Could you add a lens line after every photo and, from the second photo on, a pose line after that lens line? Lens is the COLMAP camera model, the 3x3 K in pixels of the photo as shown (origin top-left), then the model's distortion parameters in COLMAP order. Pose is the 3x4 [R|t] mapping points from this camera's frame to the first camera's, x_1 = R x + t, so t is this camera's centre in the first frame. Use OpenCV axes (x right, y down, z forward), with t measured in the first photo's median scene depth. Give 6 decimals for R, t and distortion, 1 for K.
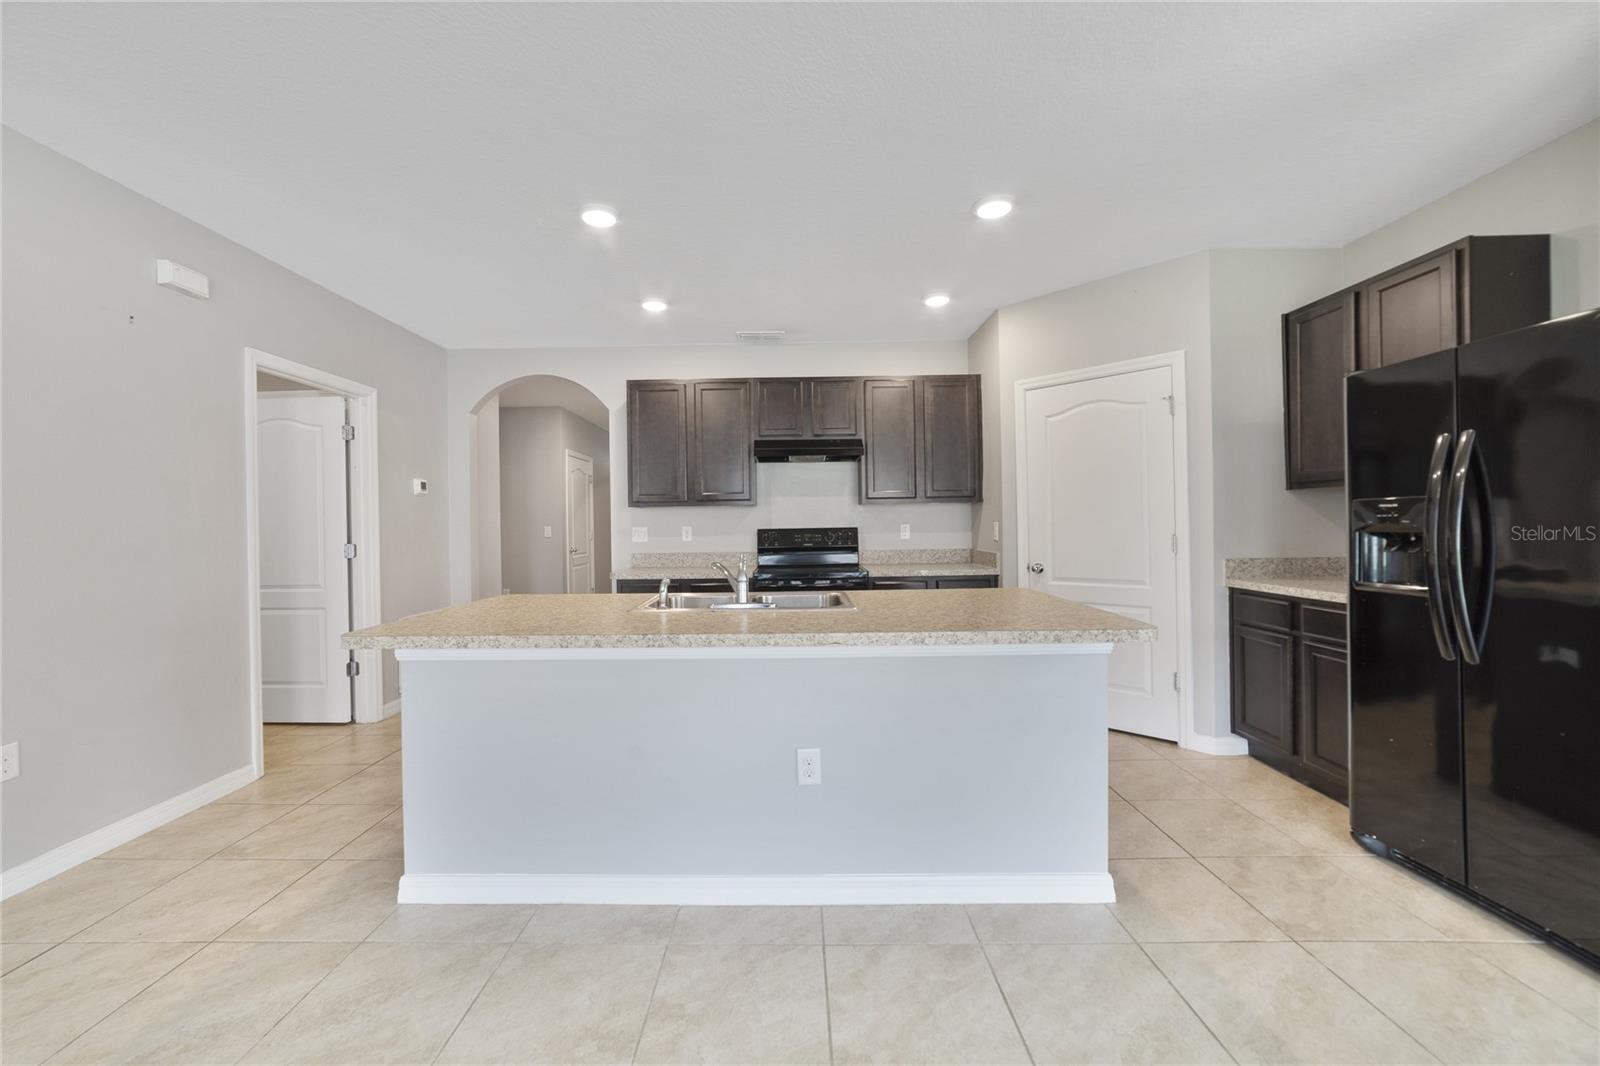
lens RADIAL K [[618.5, 0, 787.1], [0, 618.5, 527.8], [0, 0, 1]] dist [-0.014898, 0.003193]
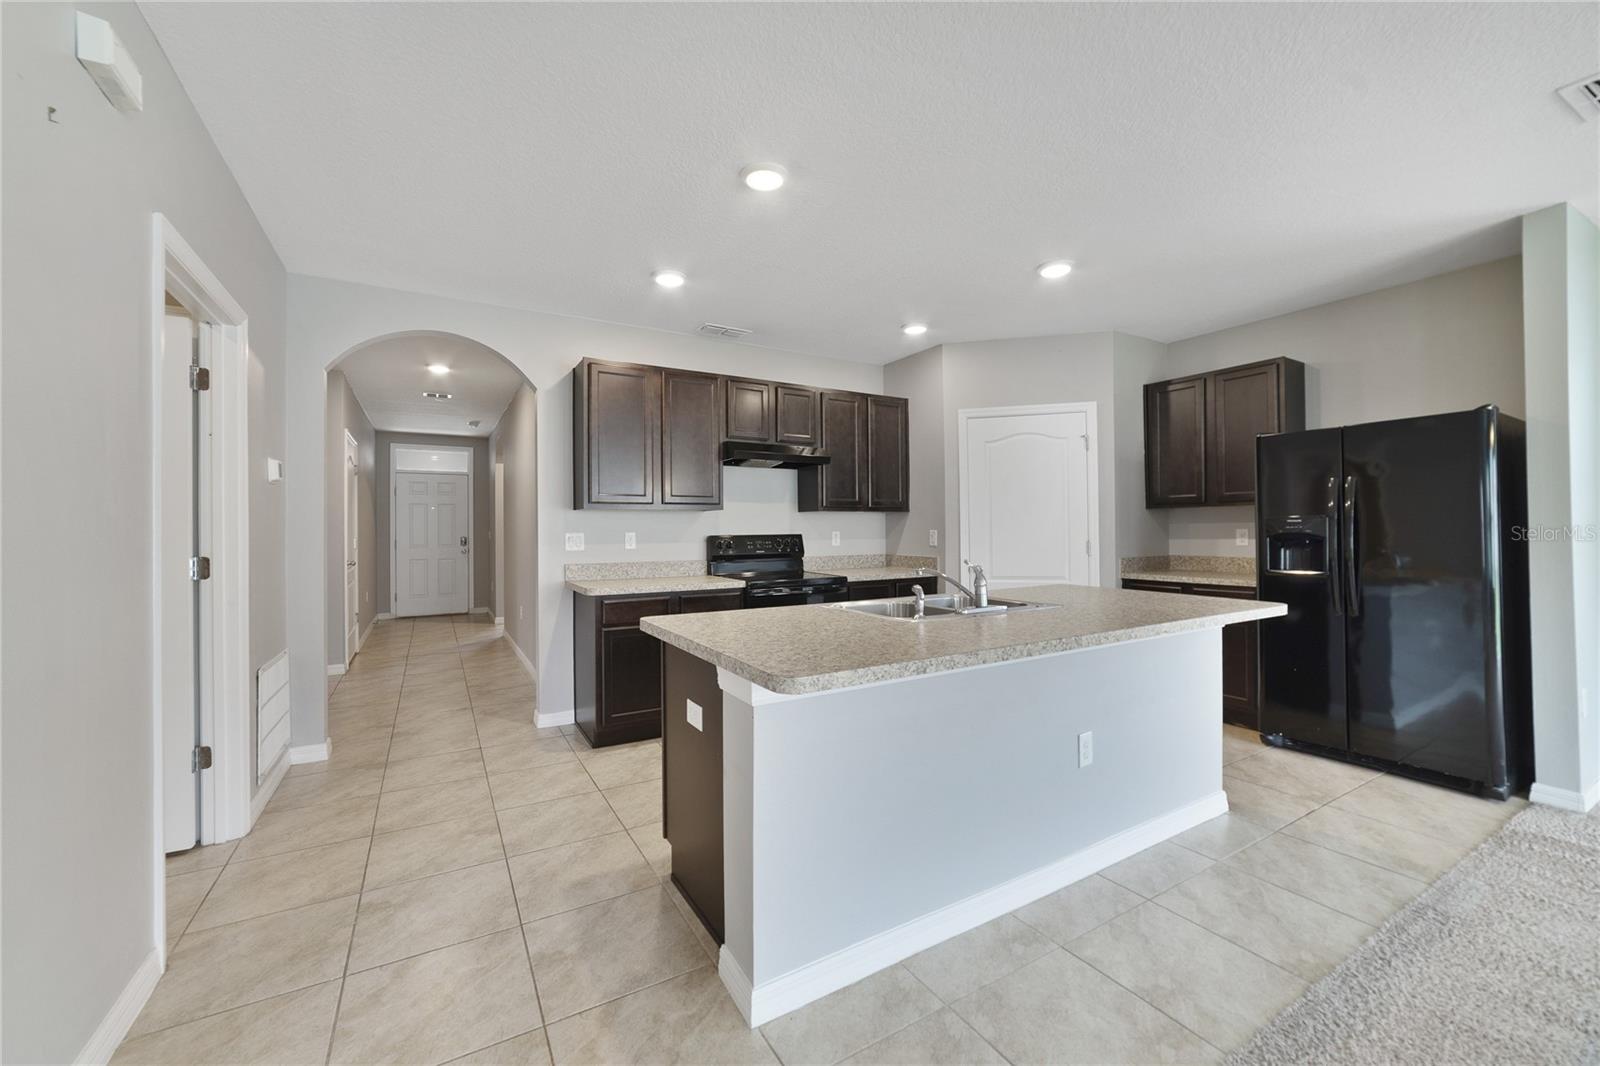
lens RADIAL K [[618.5, 0, 789.0], [0, 618.5, 527.2], [0, 0, 1]] dist [-0.014898, 0.003193]
pose [[0.859376, 0.010184, 0.511243, -0.515461], [-0.003079, 0.999887, -0.014742, 0.003518], [-0.511336, 0.011094, 0.859310, 0.167272]]
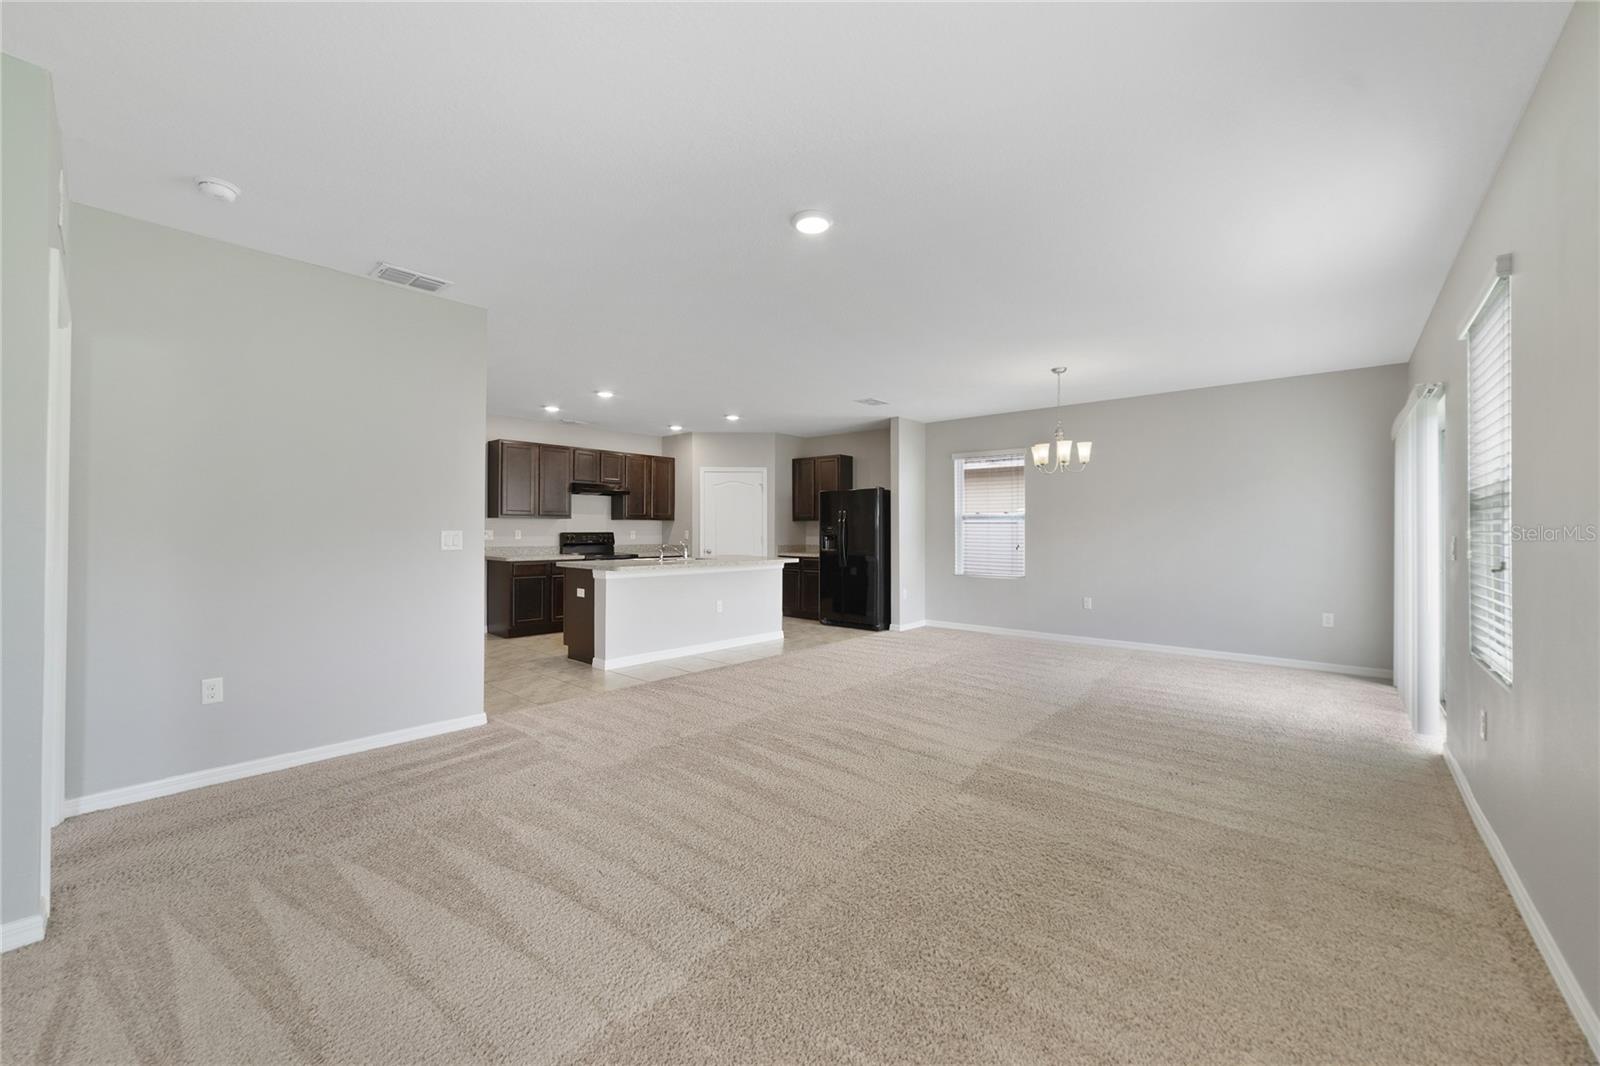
lens RADIAL K [[618.5, 0, 783.1], [0, 618.5, 527.7], [0, 0, 1]] dist [-0.014898, 0.003193]
pose [[0.663072, 0.020197, 0.748283, -1.118559], [-0.010311, 0.999788, -0.017849, 0.016250], [-0.748485, 0.004119, 0.663139, -0.713001]]
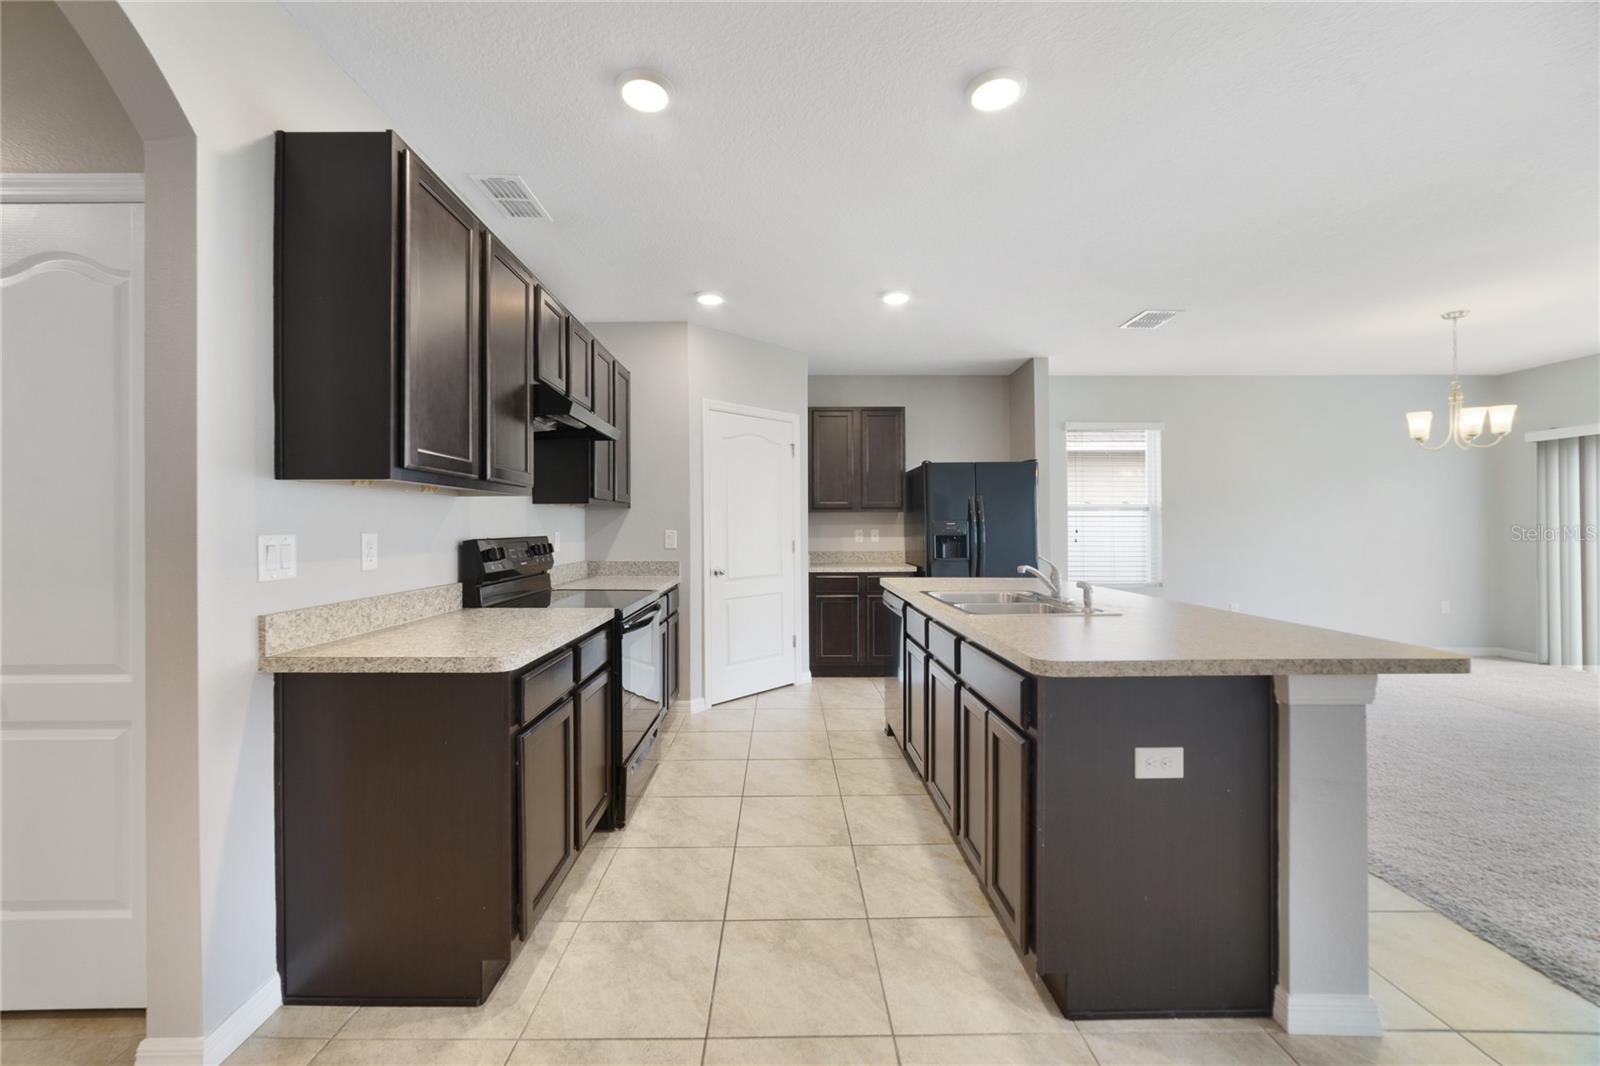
lens RADIAL K [[618.5, 0, 784.6], [0, 618.5, 525.3], [0, 0, 1]] dist [-0.014898, 0.003193]
pose [[-0.012167, 0.017622, 0.999771, -0.718387], [0.008064, 0.999814, -0.017524, 0.001770], [-0.999893, 0.007849, -0.012307, 0.897997]]
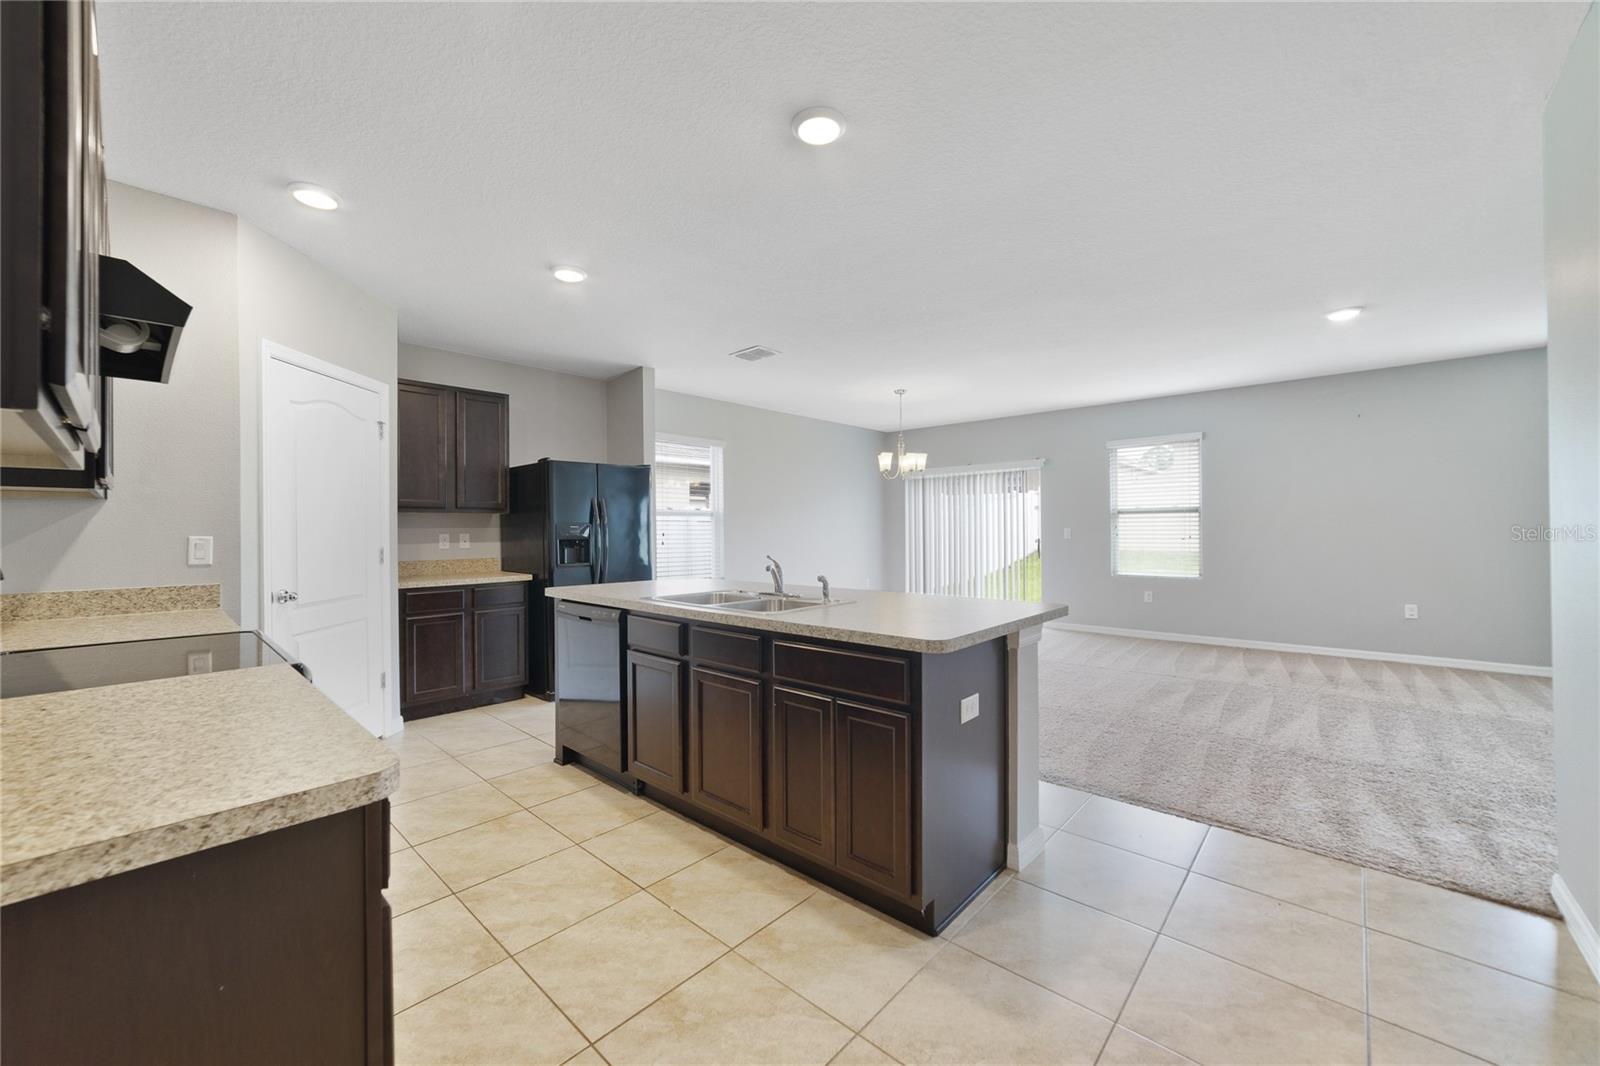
lens RADIAL K [[618.5, 0, 784.3], [0, 618.5, 526.5], [0, 0, 1]] dist [-0.014898, 0.003193]
pose [[-0.737099, 0.021388, 0.675446, -0.560757], [0.019214, 0.999758, -0.010690, -0.000829], [-0.675511, 0.005098, -0.737332, 1.145553]]
